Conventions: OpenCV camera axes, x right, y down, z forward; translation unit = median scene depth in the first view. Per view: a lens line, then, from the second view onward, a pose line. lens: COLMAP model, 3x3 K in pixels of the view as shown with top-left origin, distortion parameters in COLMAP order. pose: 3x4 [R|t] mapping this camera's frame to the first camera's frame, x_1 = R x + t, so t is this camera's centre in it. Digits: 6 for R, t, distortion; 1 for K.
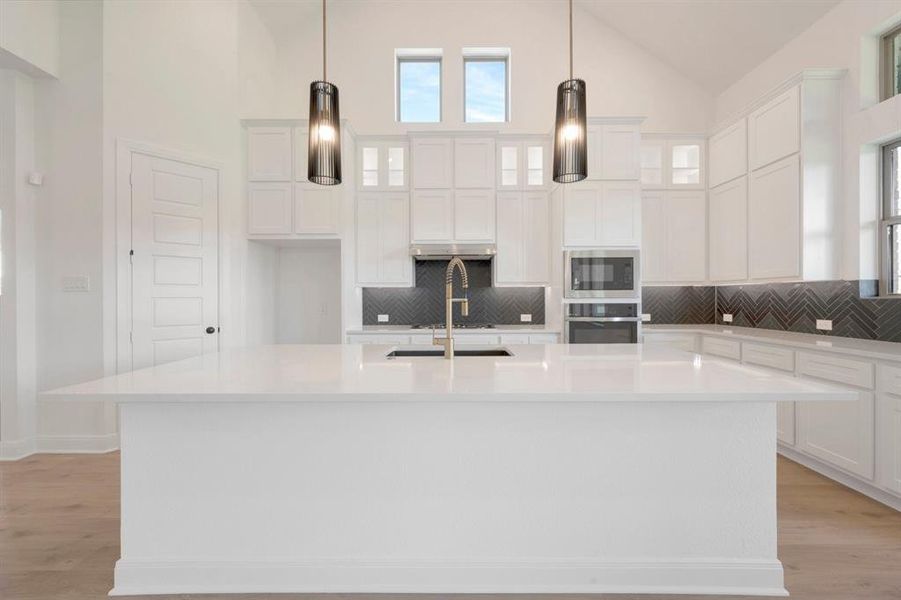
lens RADIAL K [[335.3, 0, 450.5], [0, 335.3, 300.0], [0, 0, 1]] dist [-0.000169, 0.000015]
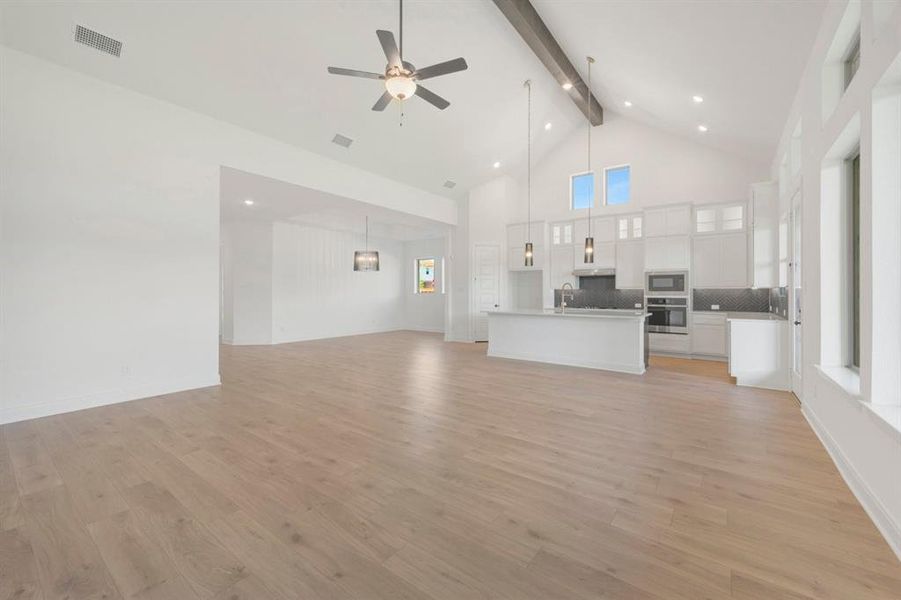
lens RADIAL K [[389.8, 0, 449.6], [0, 389.8, 291.6], [0, 0, 1]] dist [0.000314, 0.000313]
pose [[0.793904, 0.003818, -0.608031, 0.823267], [-0.009327, 0.999939, -0.005899, -0.001354], [0.607971, 0.010355, 0.793892, -1.581248]]
